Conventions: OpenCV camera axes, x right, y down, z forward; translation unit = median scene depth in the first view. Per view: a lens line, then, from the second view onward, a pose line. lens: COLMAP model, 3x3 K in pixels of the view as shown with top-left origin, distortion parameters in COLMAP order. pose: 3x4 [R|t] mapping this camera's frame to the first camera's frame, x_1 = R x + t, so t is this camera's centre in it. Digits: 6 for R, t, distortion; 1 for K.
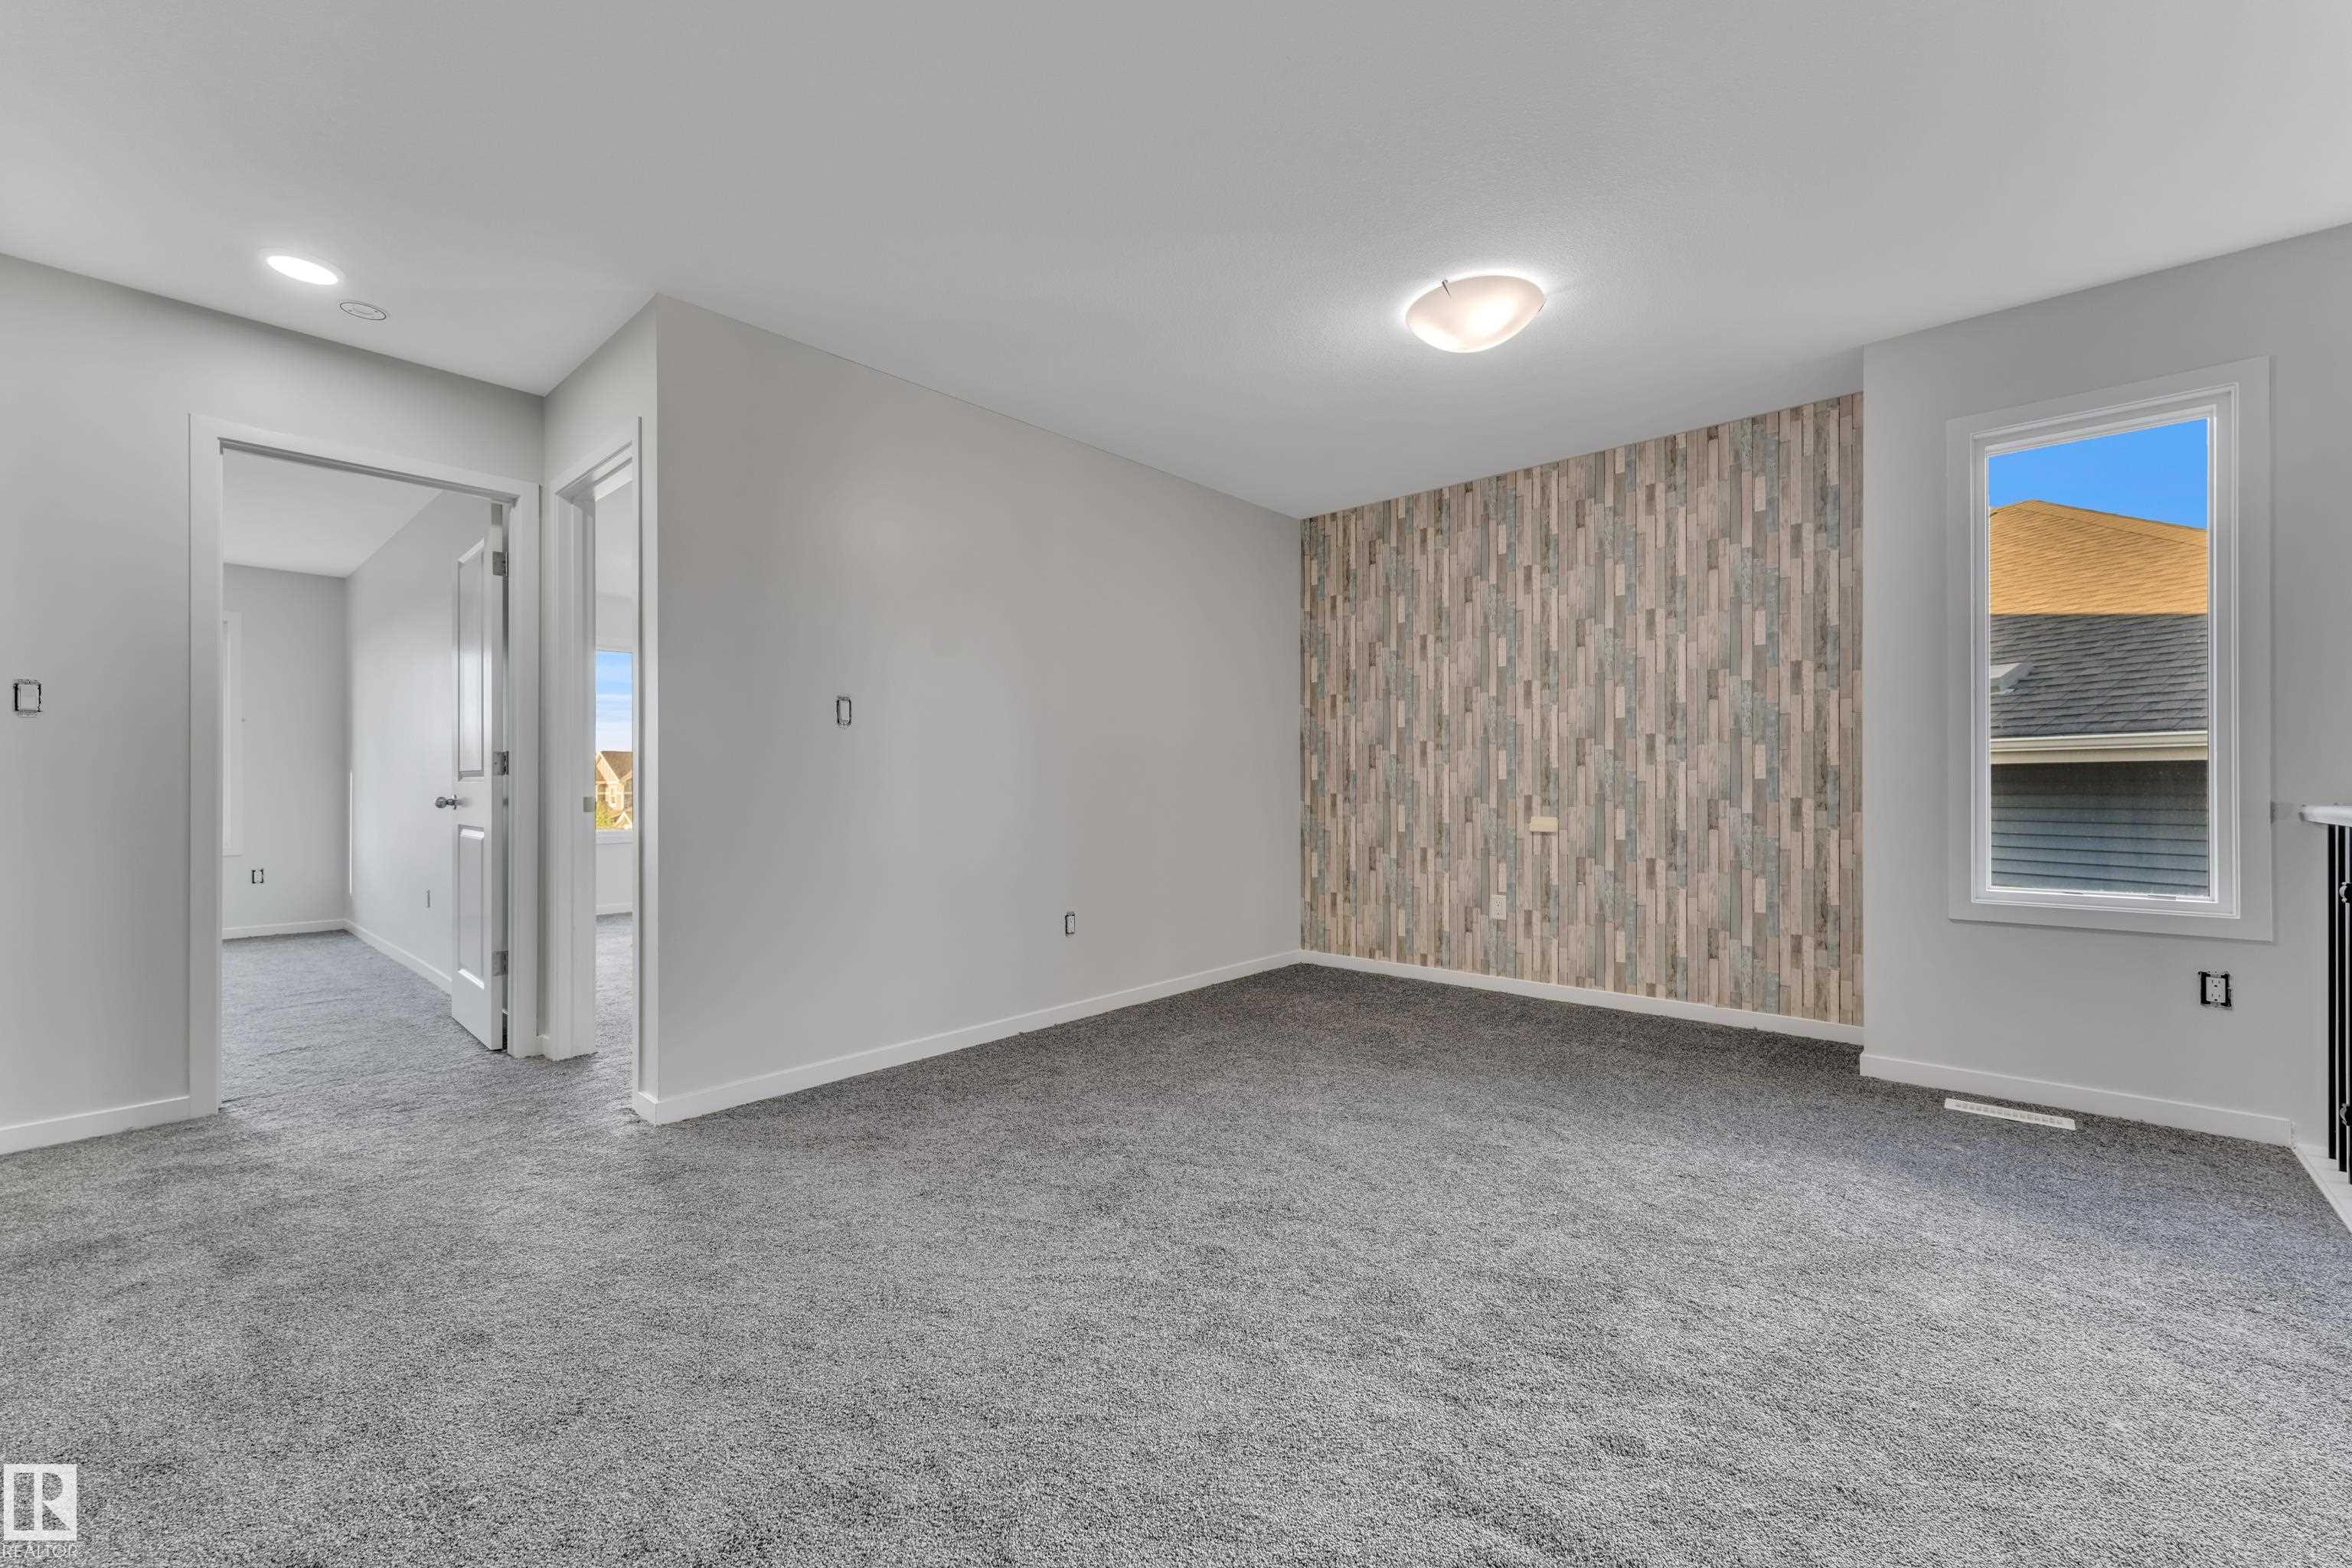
lens RADIAL K [[885.7, 0, 1176.0], [0, 885.7, 784.0], [0, 0, 1]] dist [0.000484, 0.000005]
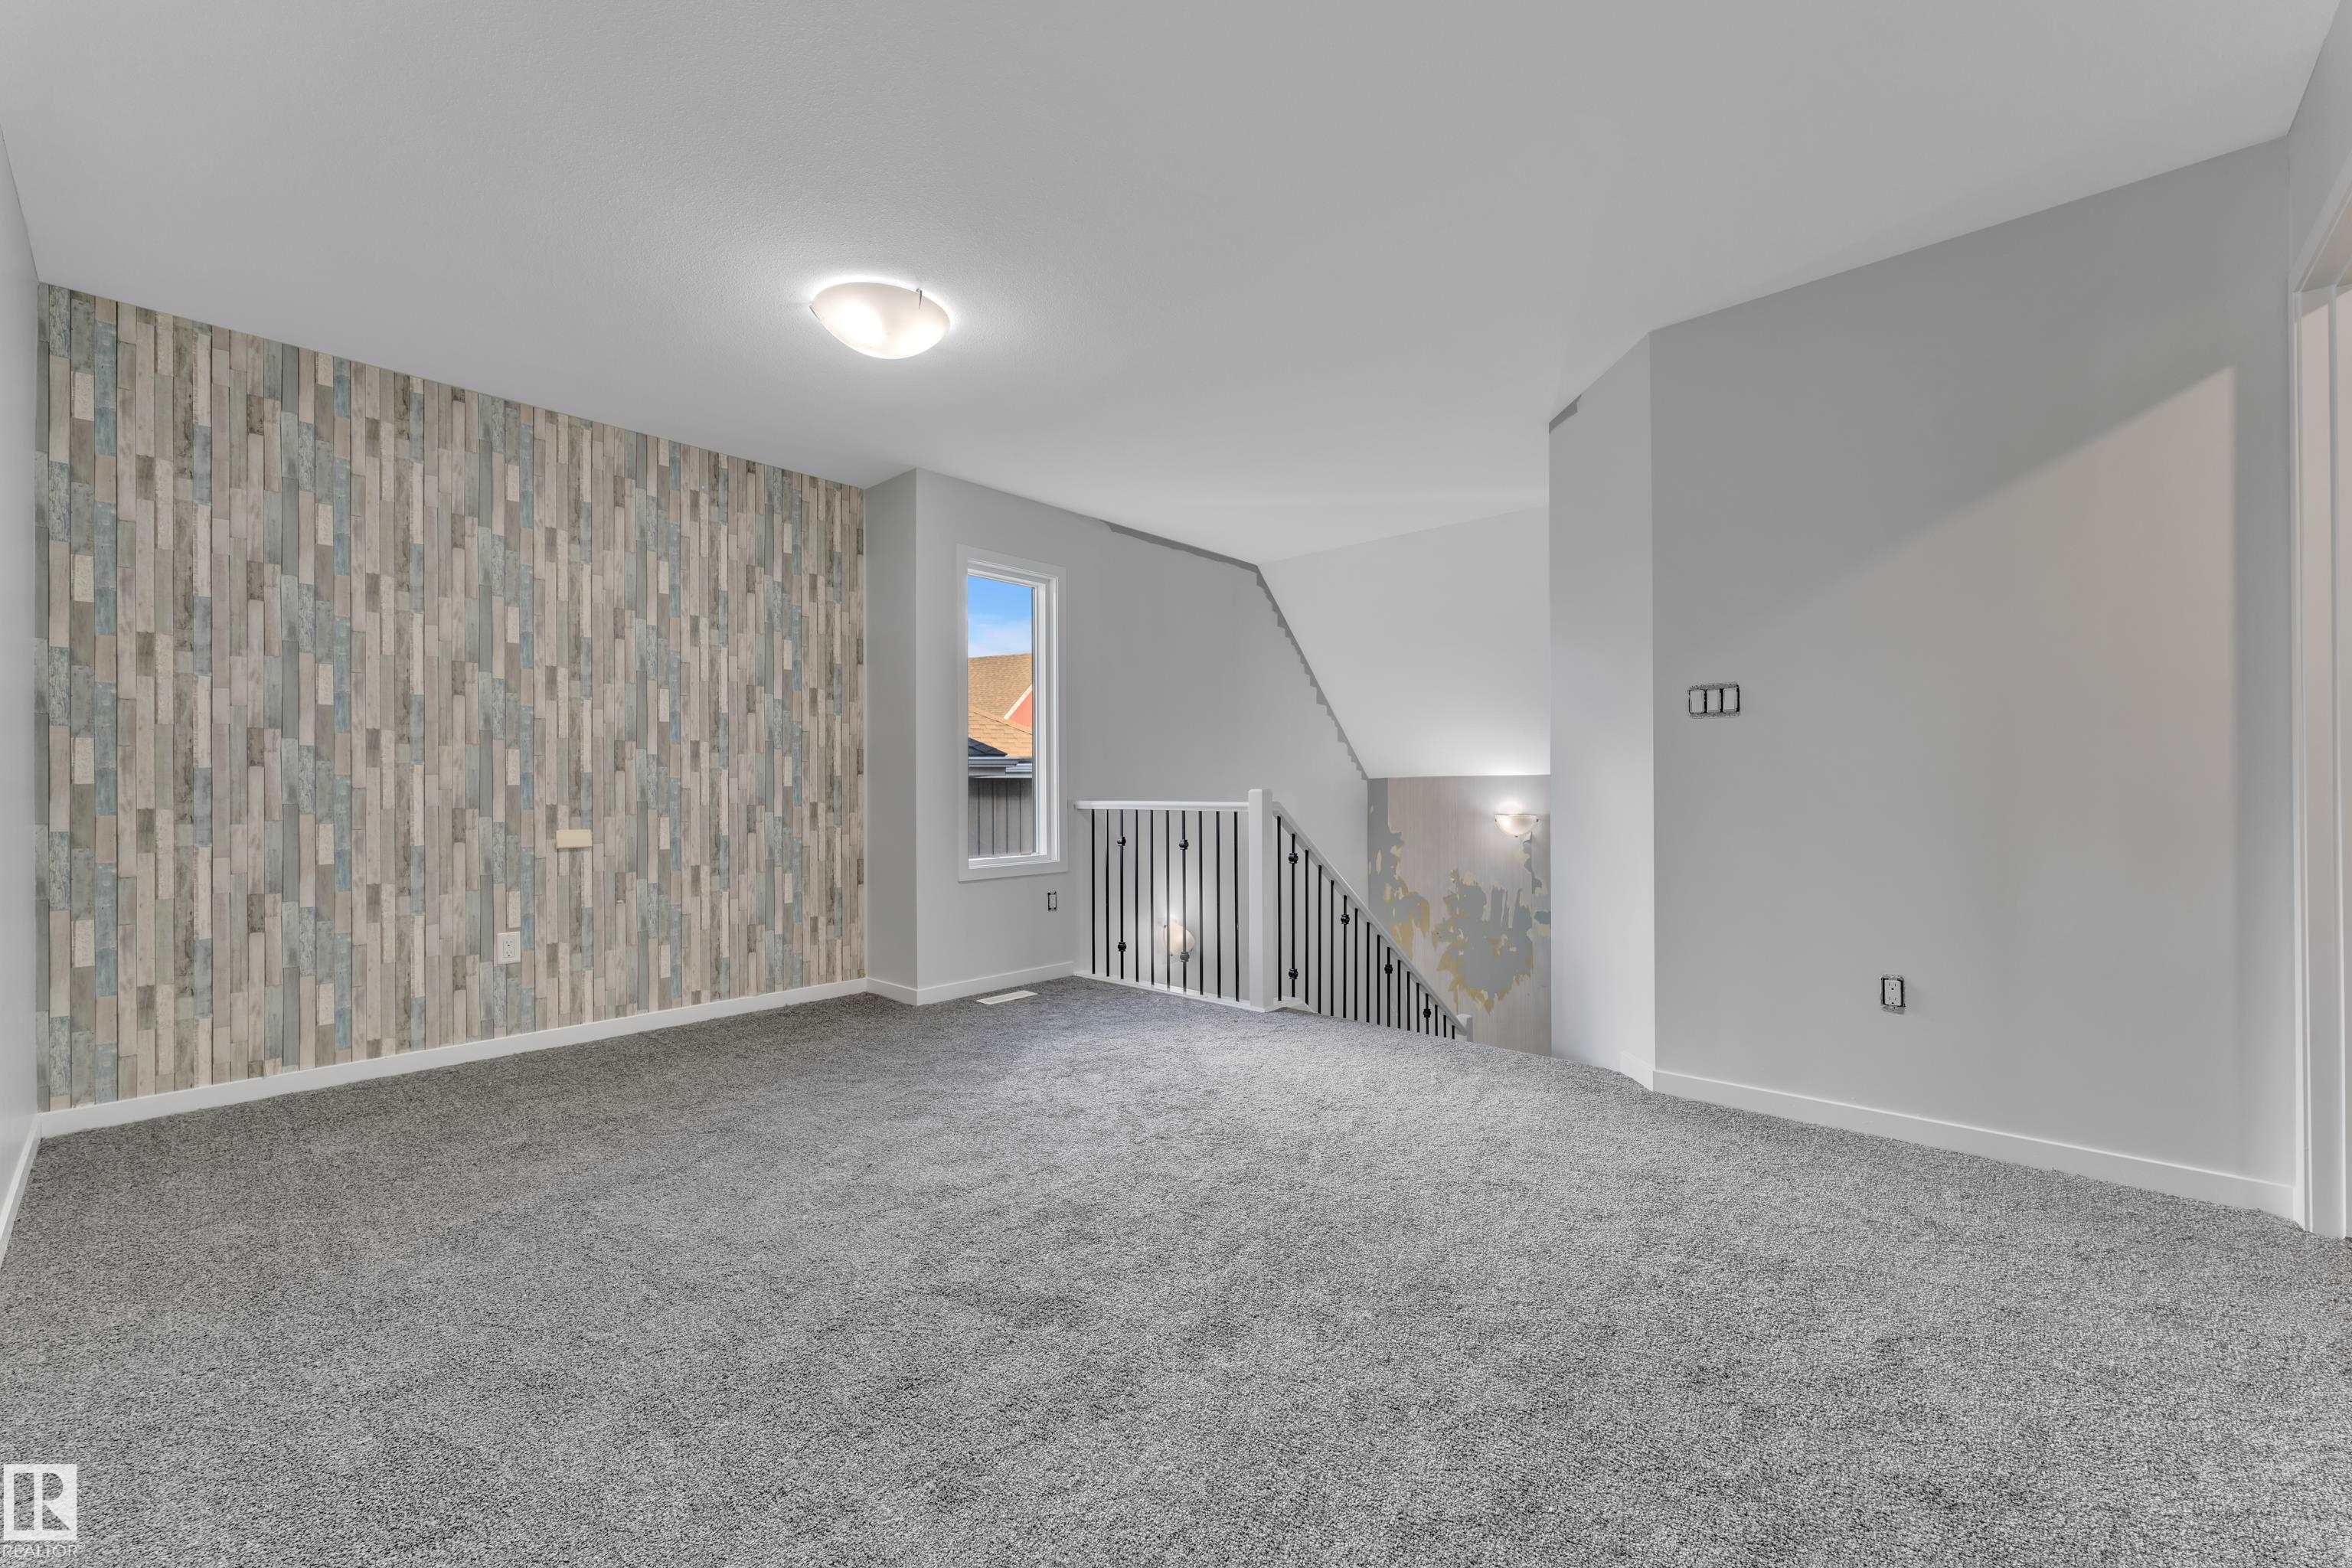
lens RADIAL K [[938.6, 0, 1169.1], [0, 938.6, 784.4], [0, 0, 1]] dist [0.000293, 0.000120]
pose [[0.046819, 0.006072, 0.998885, -0.458184], [0.001487, 0.999980, -0.006148, -0.000115], [-0.998902, 0.001773, 0.046809, 0.387104]]
